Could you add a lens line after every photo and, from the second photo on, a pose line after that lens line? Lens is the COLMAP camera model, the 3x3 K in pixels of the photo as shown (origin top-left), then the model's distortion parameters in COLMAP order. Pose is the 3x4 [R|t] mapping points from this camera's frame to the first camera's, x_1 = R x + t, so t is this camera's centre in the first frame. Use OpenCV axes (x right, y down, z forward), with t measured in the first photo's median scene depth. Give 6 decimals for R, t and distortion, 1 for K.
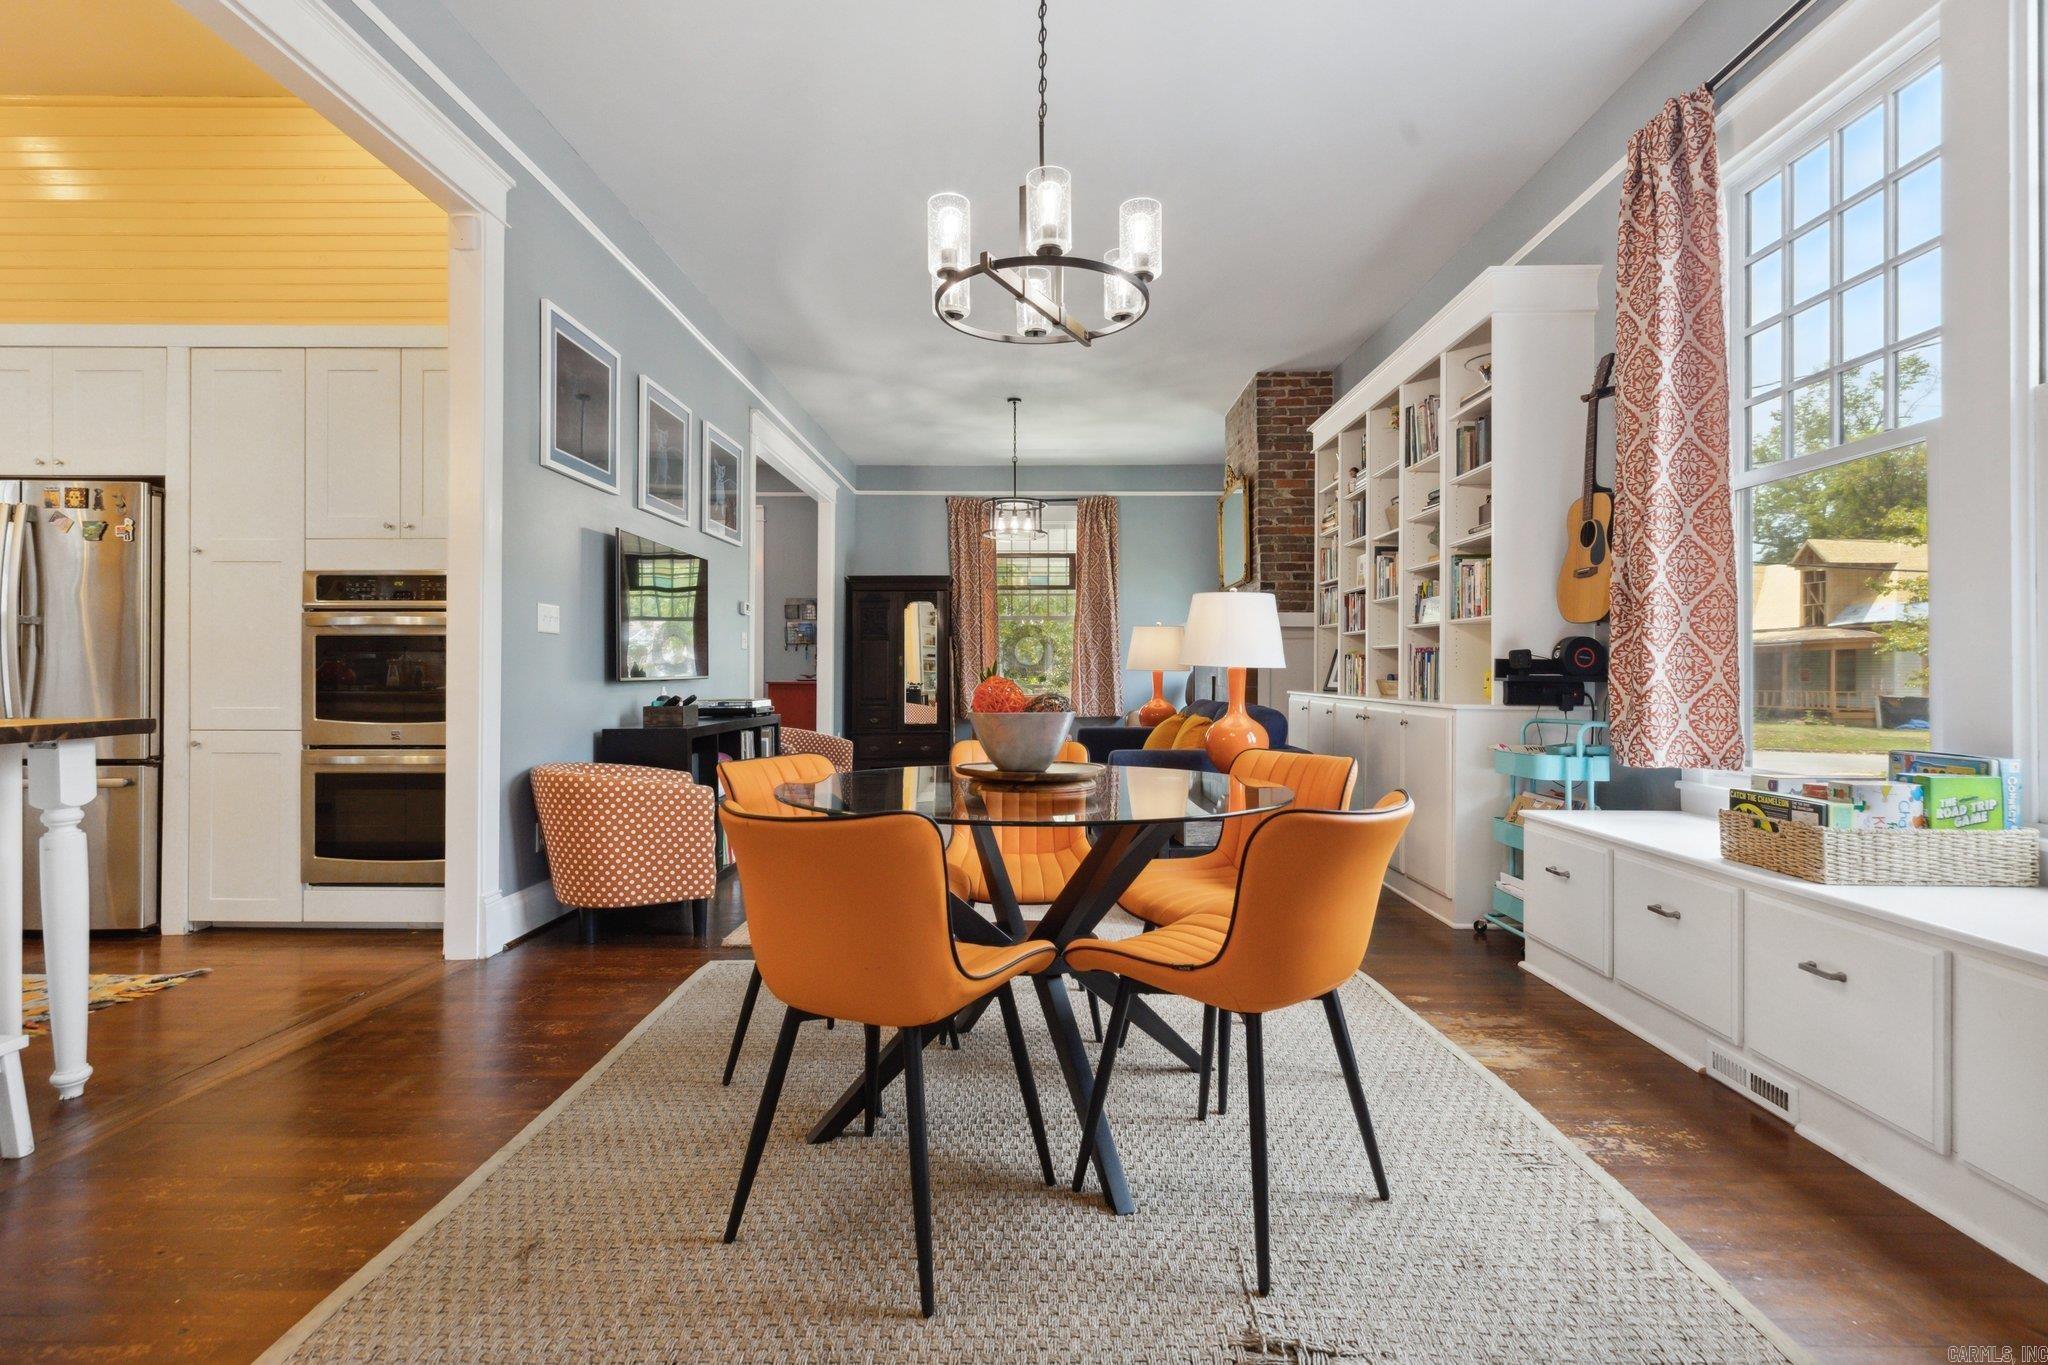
lens RADIAL K [[941.4, 0, 1035.2], [0, 941.4, 675.0], [0, 0, 1]] dist [0.009030, -0.001515]
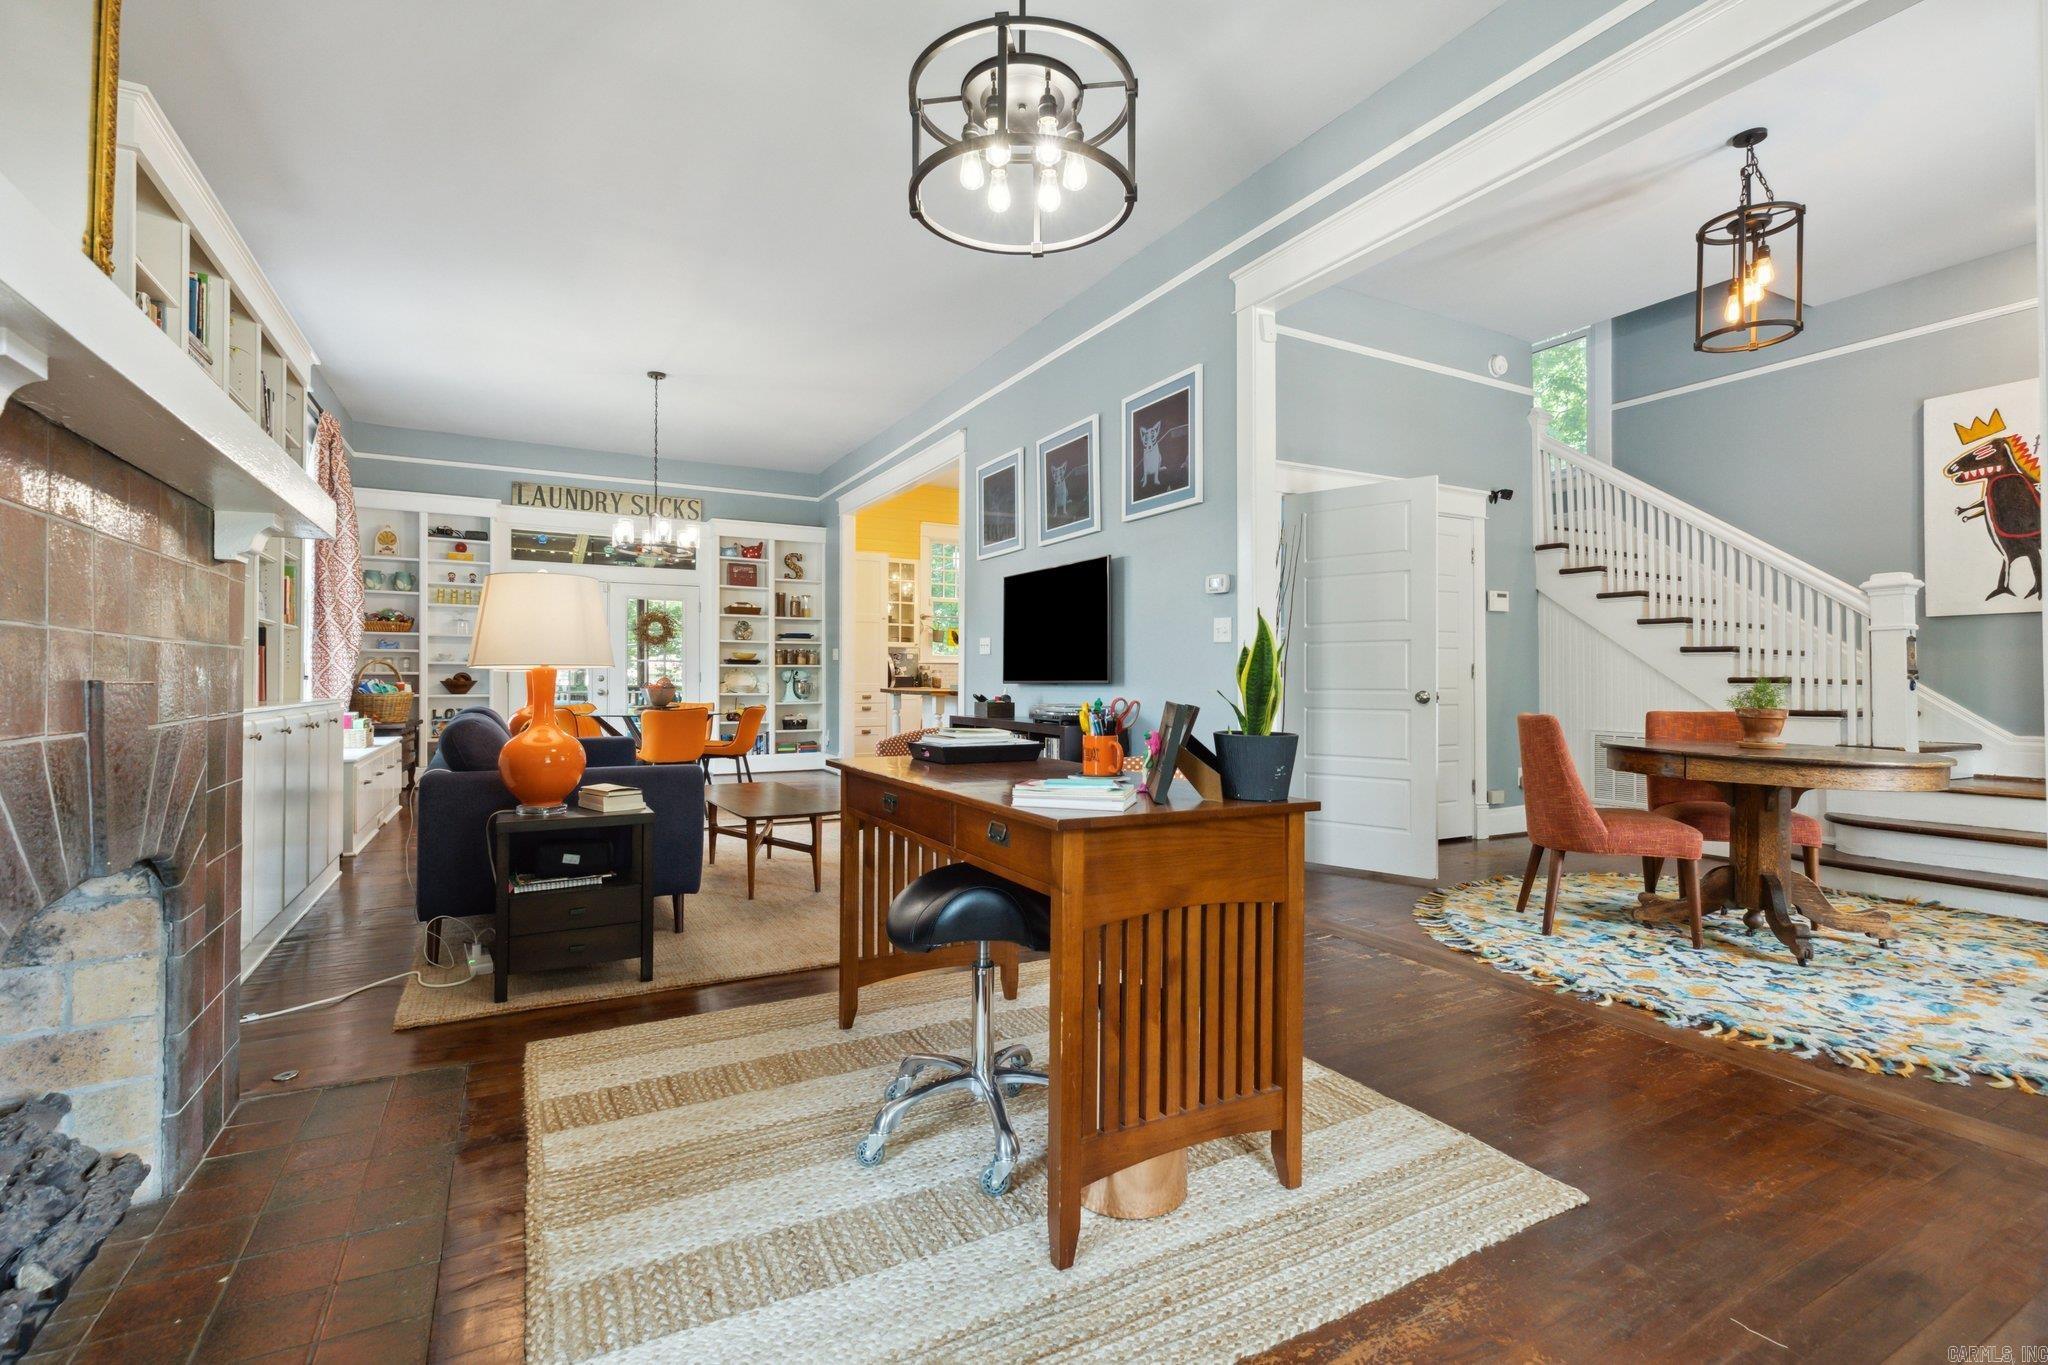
lens RADIAL K [[941.4, 0, 1025.6], [0, 941.4, 675.1], [0, 0, 1]] dist [0.009030, -0.001515]
pose [[-0.872655, 0.000838, -0.488337, 0.215475], [0.002983, 0.999989, -0.003616, -0.009069], [0.488328, -0.004612, -0.872648, 2.298593]]
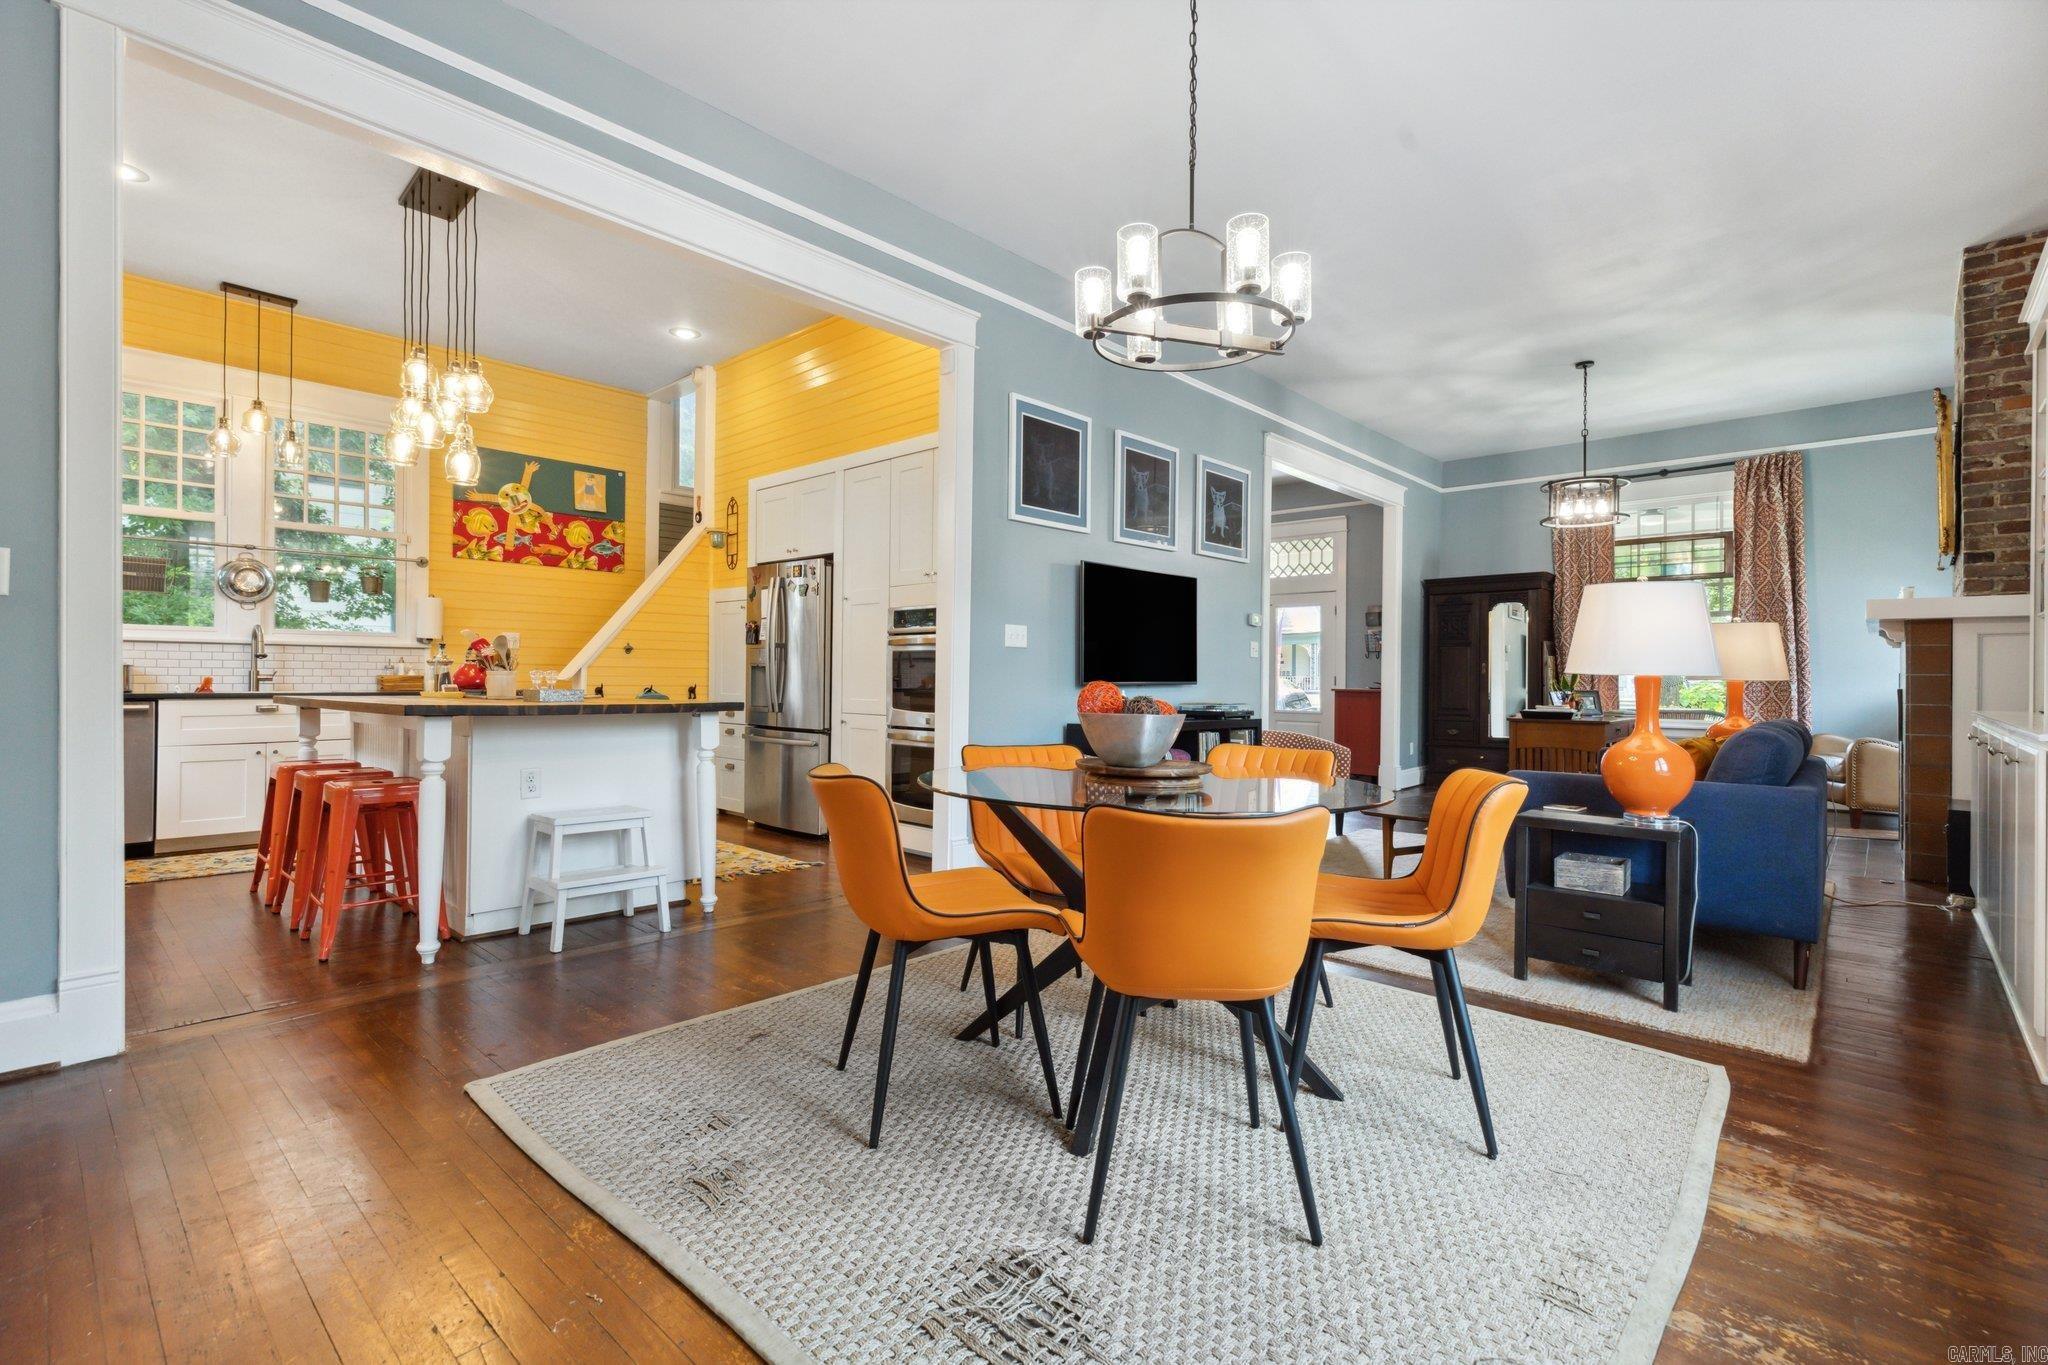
lens RADIAL K [[941.4, 0, 1028.8], [0, 941.4, 681.9], [0, 0, 1]] dist [0.009030, -0.001515]
pose [[0.737503, 0.008943, -0.675284, 0.345902], [-0.009415, 0.999951, 0.002959, -0.000888], [0.675278, 0.004176, 0.737552, 0.050199]]
